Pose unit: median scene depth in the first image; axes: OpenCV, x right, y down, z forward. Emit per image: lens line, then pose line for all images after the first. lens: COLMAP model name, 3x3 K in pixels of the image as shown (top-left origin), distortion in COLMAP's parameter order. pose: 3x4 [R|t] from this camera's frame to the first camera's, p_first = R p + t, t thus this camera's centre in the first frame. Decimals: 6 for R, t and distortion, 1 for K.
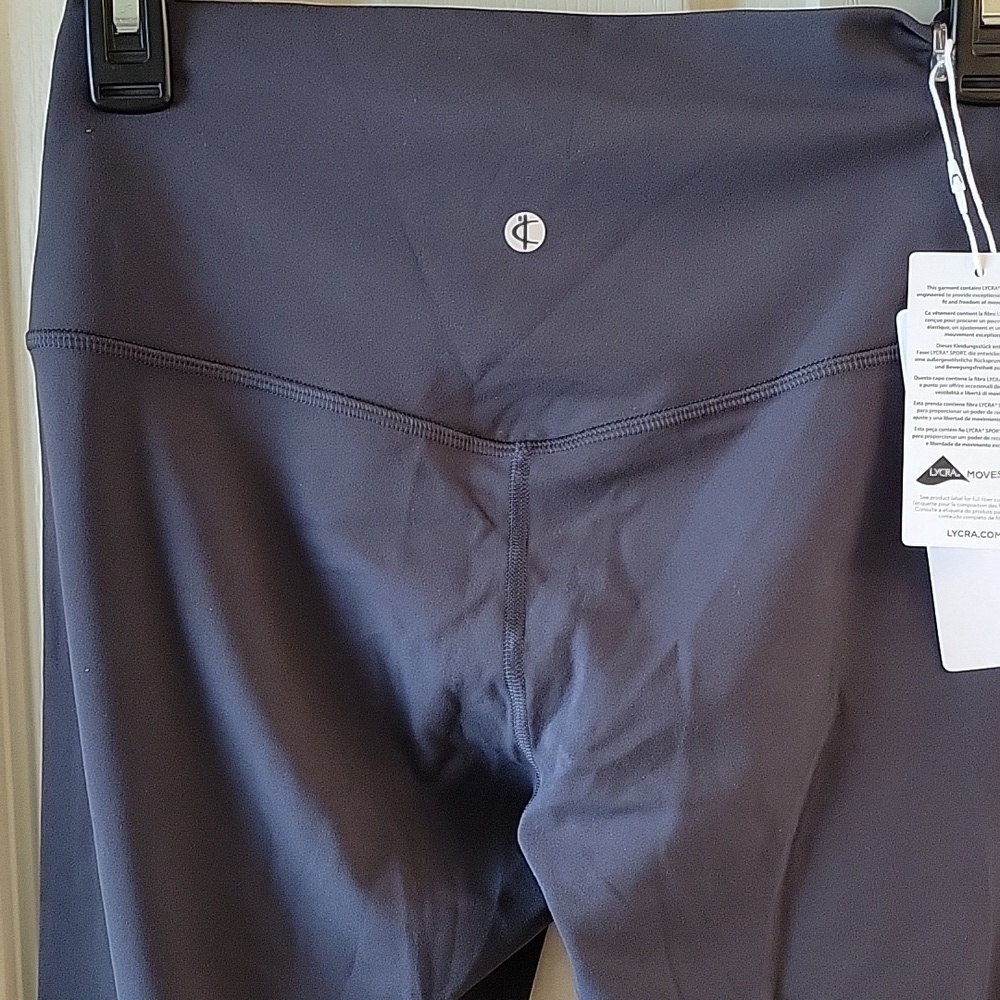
lens RADIAL K [[1593.1, 0, 500.0], [0, 1593.1, 500.0], [0, 0, 1]] dist [0.019387, -0.014227]
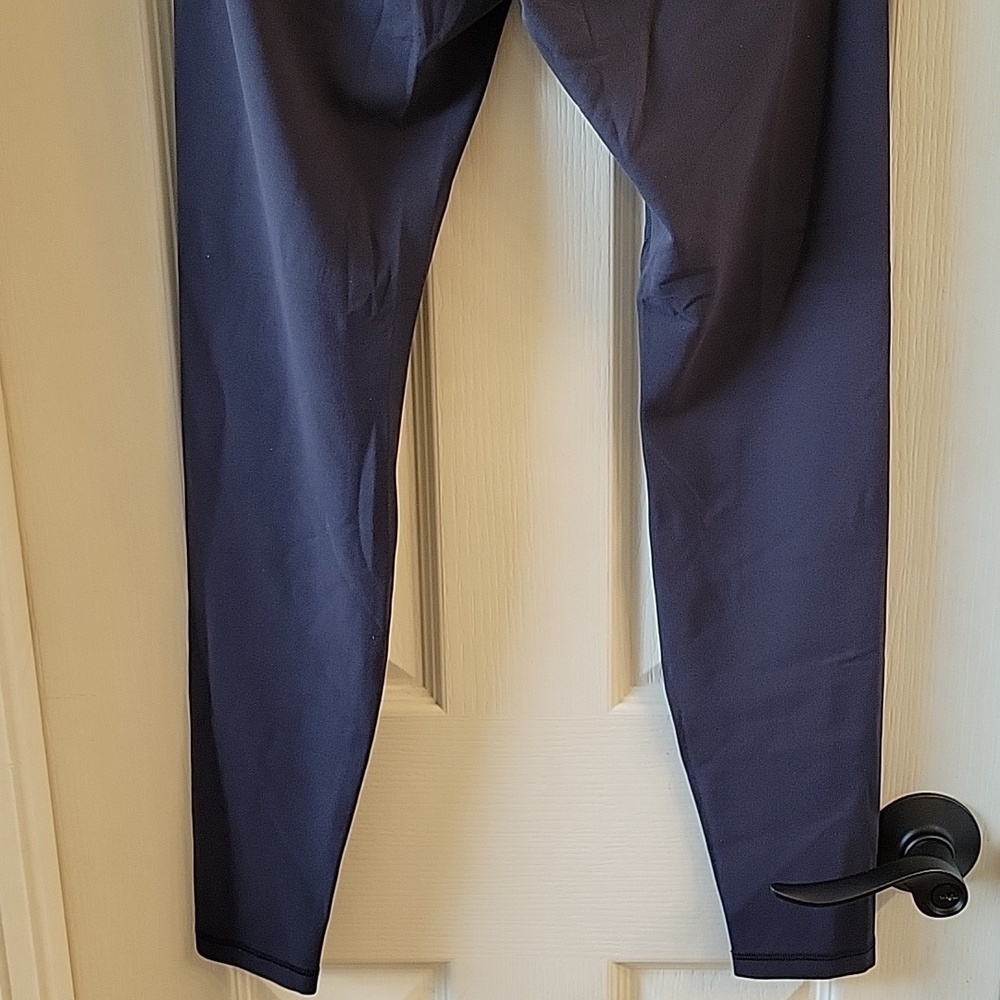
lens RADIAL K [[1677.3, 0, 500.0], [0, 1677.3, 500.0], [0, 0, 1]] dist [0.018123, -0.143310]
pose [[0.999914, 0.008437, 0.009997, 0.011515], [-0.010748, 0.965475, 0.260274, 0.322978], [-0.007456, -0.260359, 0.965483, -0.713384]]
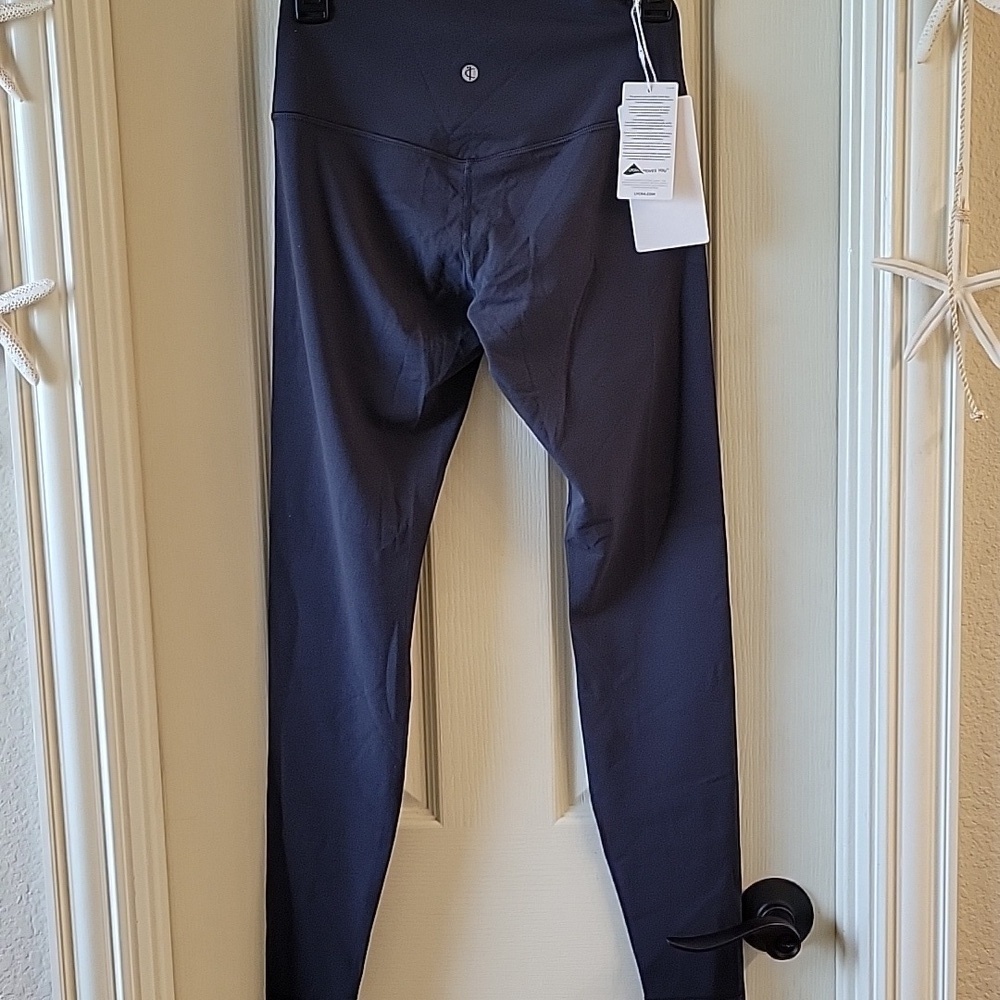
lens RADIAL K [[1593.1, 0, 500.0], [0, 1593.1, 500.0], [0, 0, 1]] dist [0.019387, -0.014227]
pose [[0.999626, -0.001272, 0.027309, -0.006234], [-0.001098, 0.996243, 0.086600, 0.284369], [-0.027316, -0.086598, 0.995869, -1.561647]]
